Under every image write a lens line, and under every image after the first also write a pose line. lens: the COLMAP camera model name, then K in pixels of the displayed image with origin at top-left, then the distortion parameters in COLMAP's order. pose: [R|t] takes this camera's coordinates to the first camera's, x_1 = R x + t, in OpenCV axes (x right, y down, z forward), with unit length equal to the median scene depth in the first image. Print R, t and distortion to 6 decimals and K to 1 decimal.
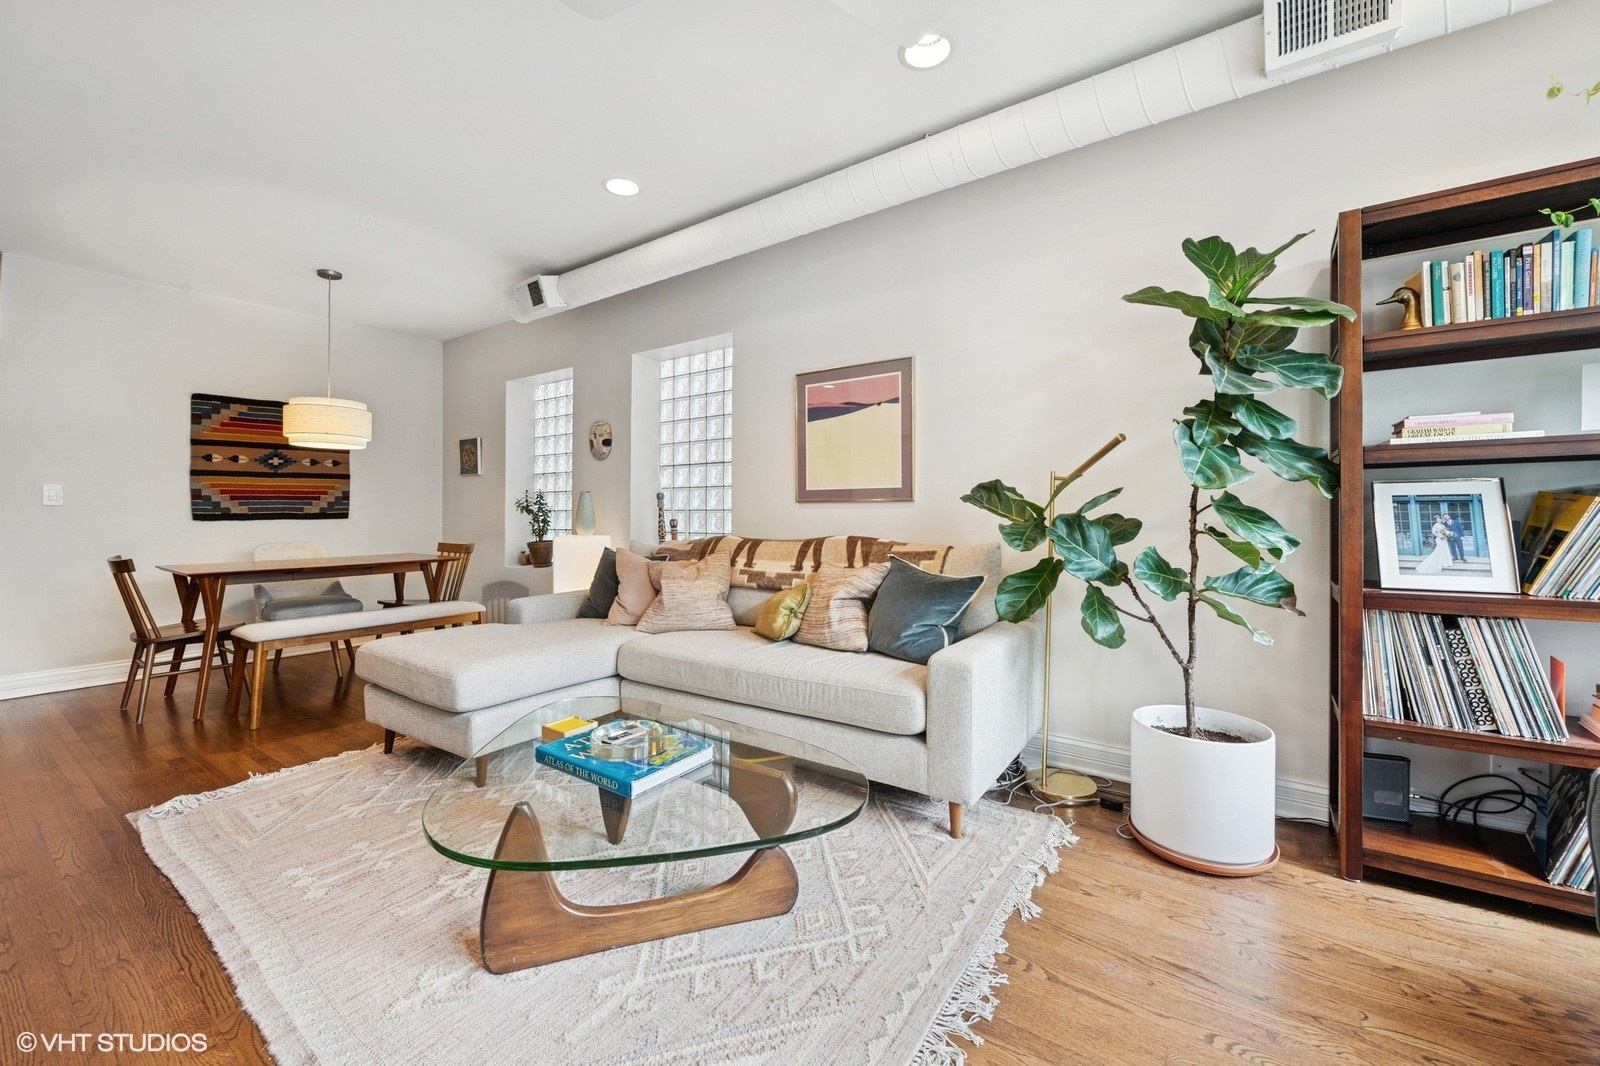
lens RADIAL K [[641.8, 0, 808.9], [0, 641.8, 508.1], [0, 0, 1]] dist [-0.001566, -0.000971]
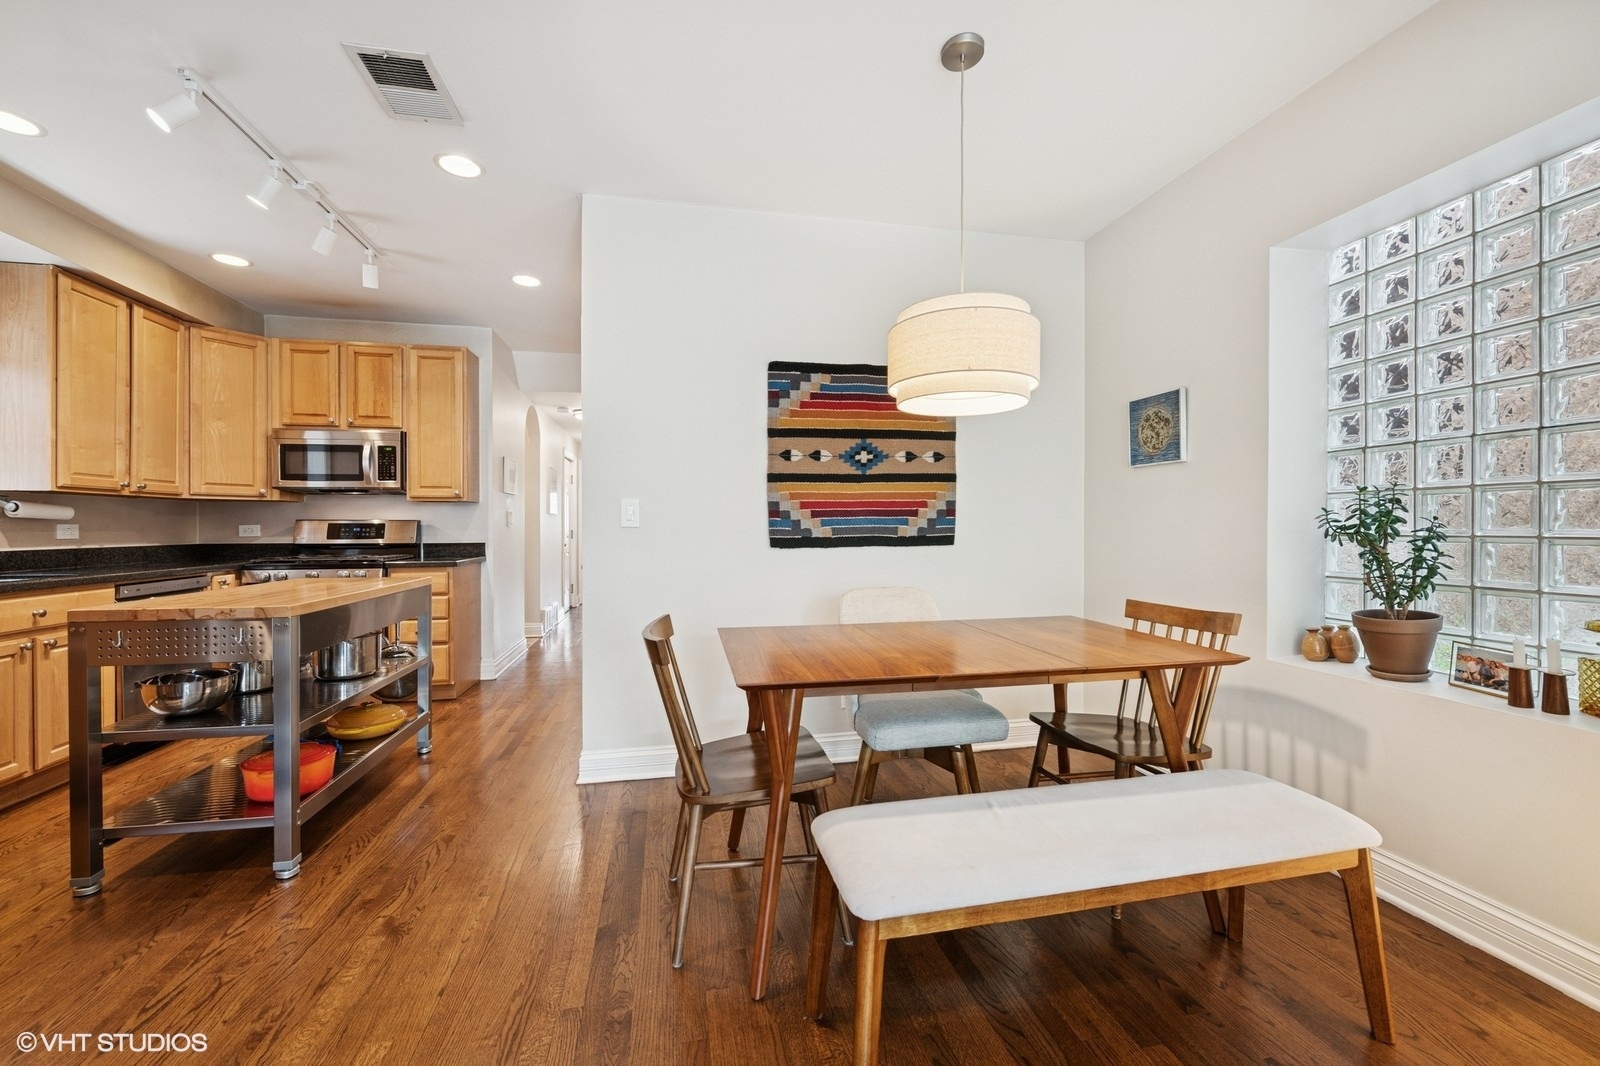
lens RADIAL K [[641.8, 0, 802.1], [0, 641.8, 535.2], [0, 0, 1]] dist [-0.001566, -0.000971]
pose [[0.716476, 0.010160, -0.697537, -0.444023], [0.005145, 0.999790, 0.019847, -0.007392], [0.697592, -0.017808, 0.716273, 0.514274]]
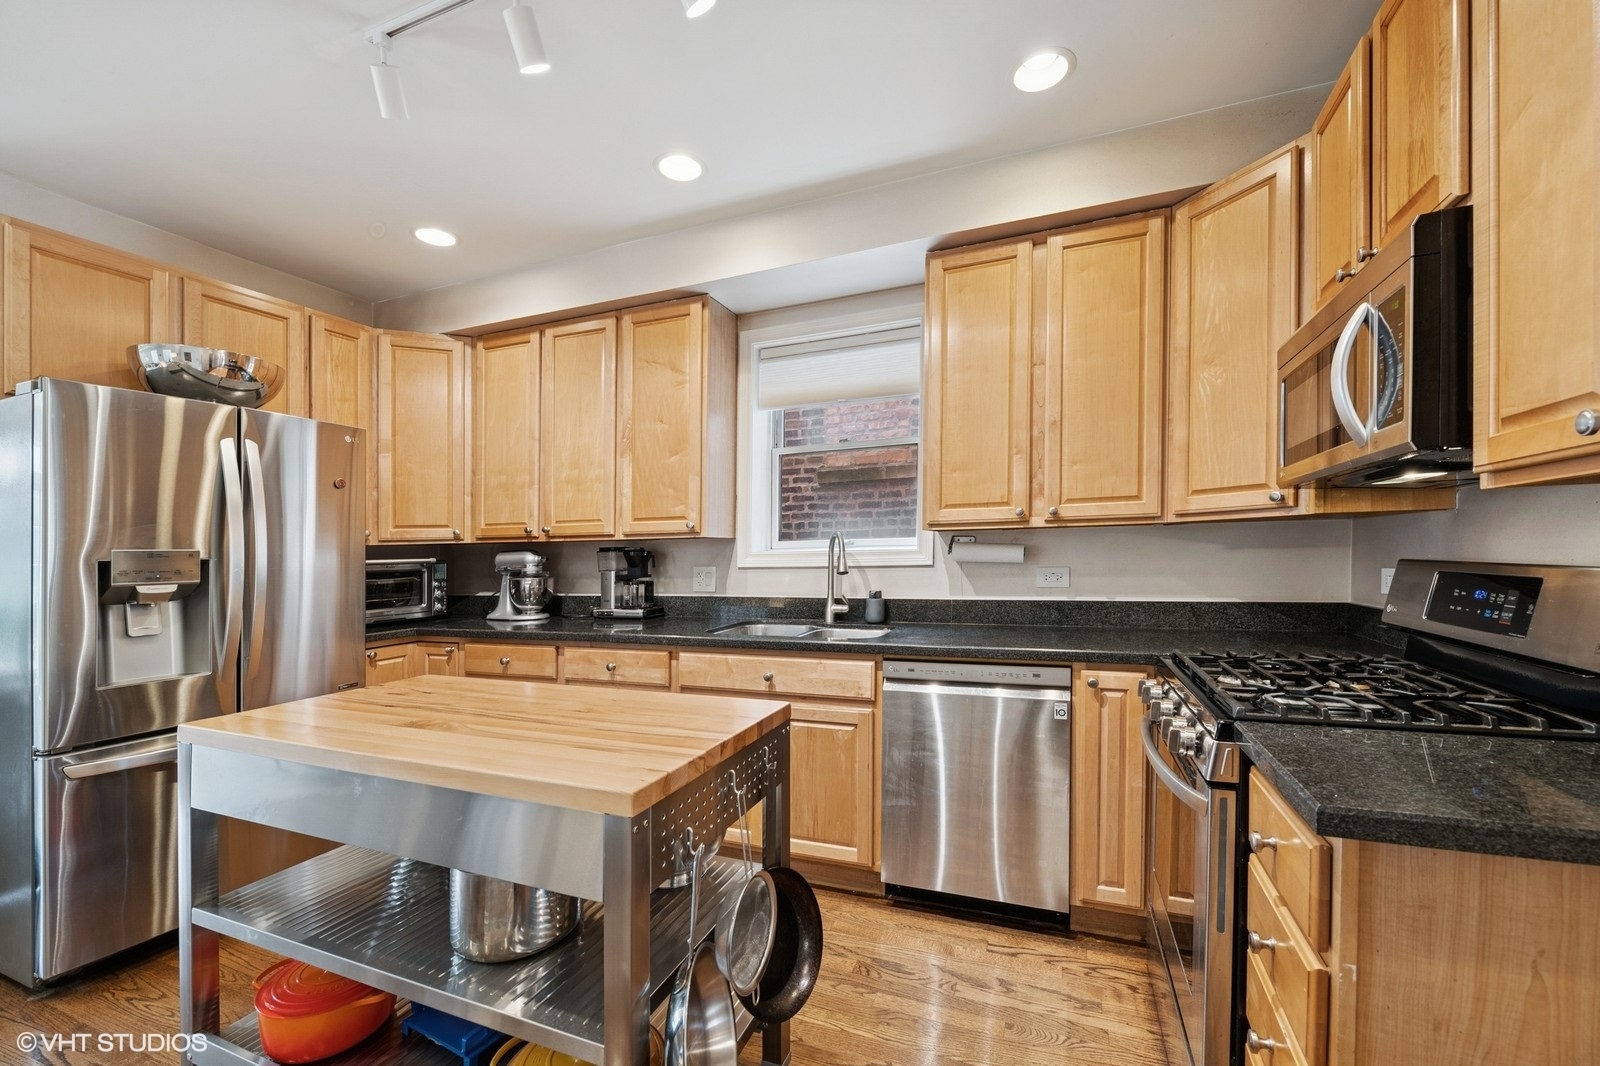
lens RADIAL K [[641.8, 0, 796.8], [0, 641.8, 552.4], [0, 0, 1]] dist [-0.001566, -0.000971]
pose [[-0.975116, 0.022149, -0.220585, -1.279428], [0.023873, 0.999702, -0.005154, -0.026853], [0.220405, -0.010291, -0.975354, 0.975513]]
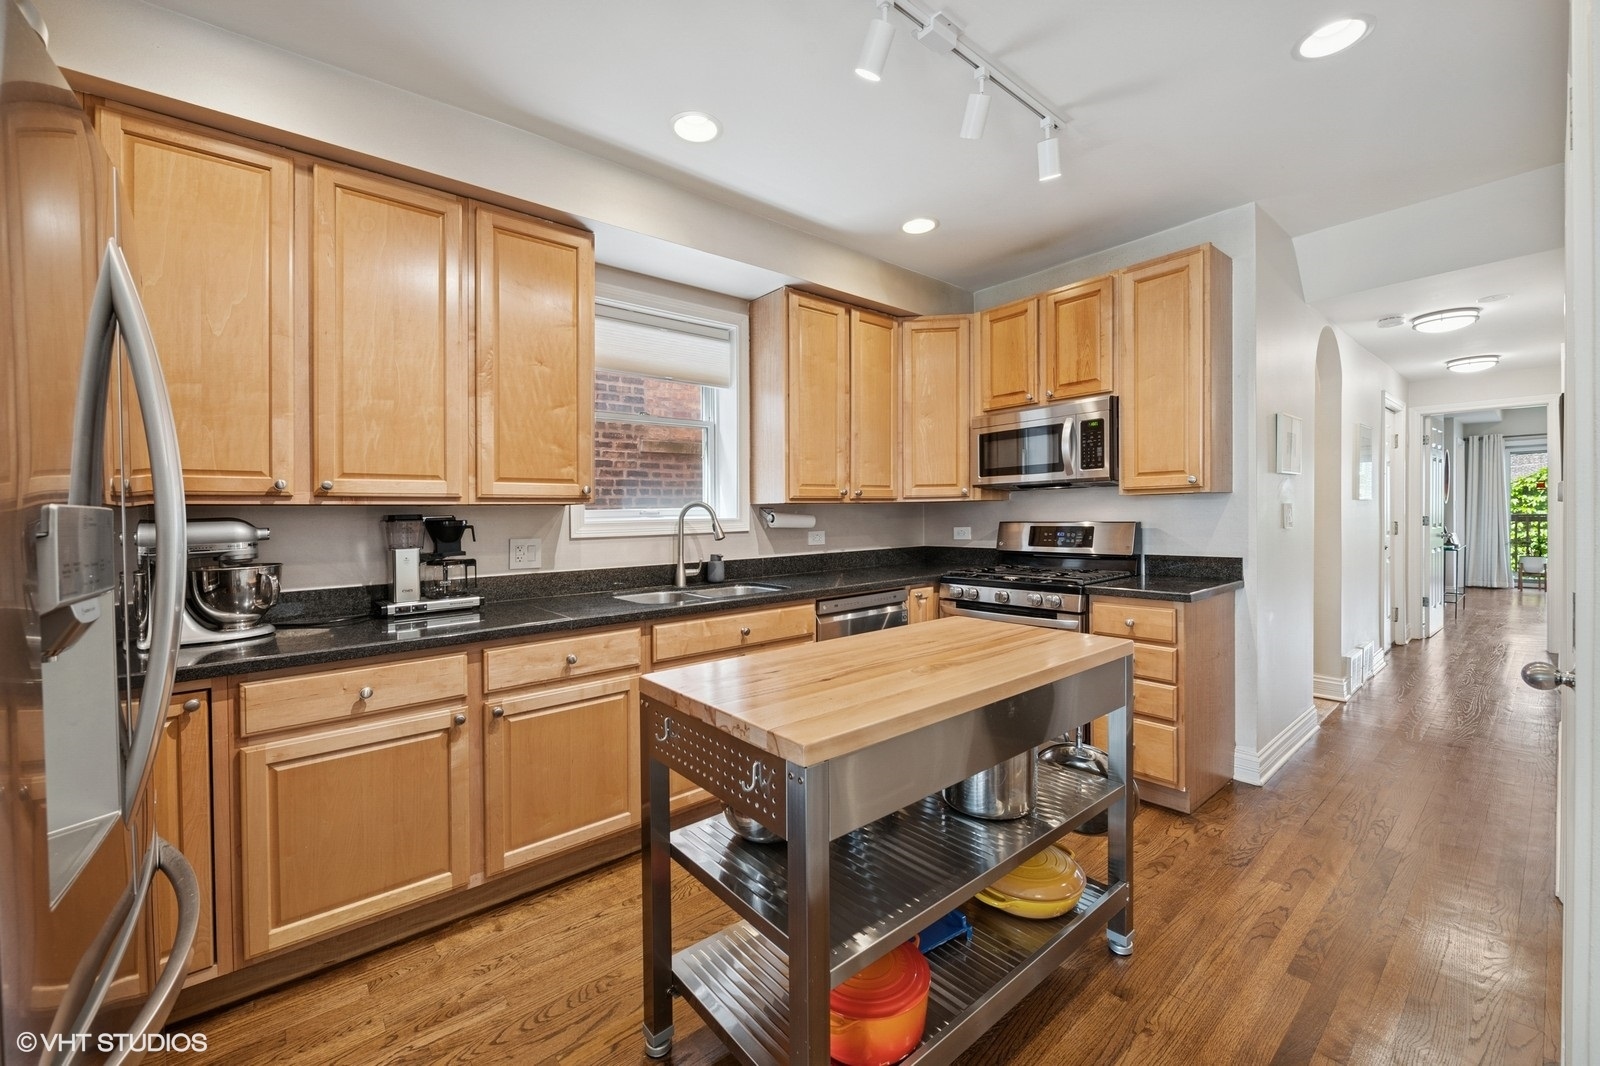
lens RADIAL K [[641.8, 0, 792.4], [0, 641.8, 525.0], [0, 0, 1]] dist [-0.001566, -0.000971]
pose [[-0.275135, 0.024405, -0.961096, -0.816003], [0.026922, 0.999481, 0.017673, -0.033952], [0.961029, -0.021012, -0.275649, 0.651473]]
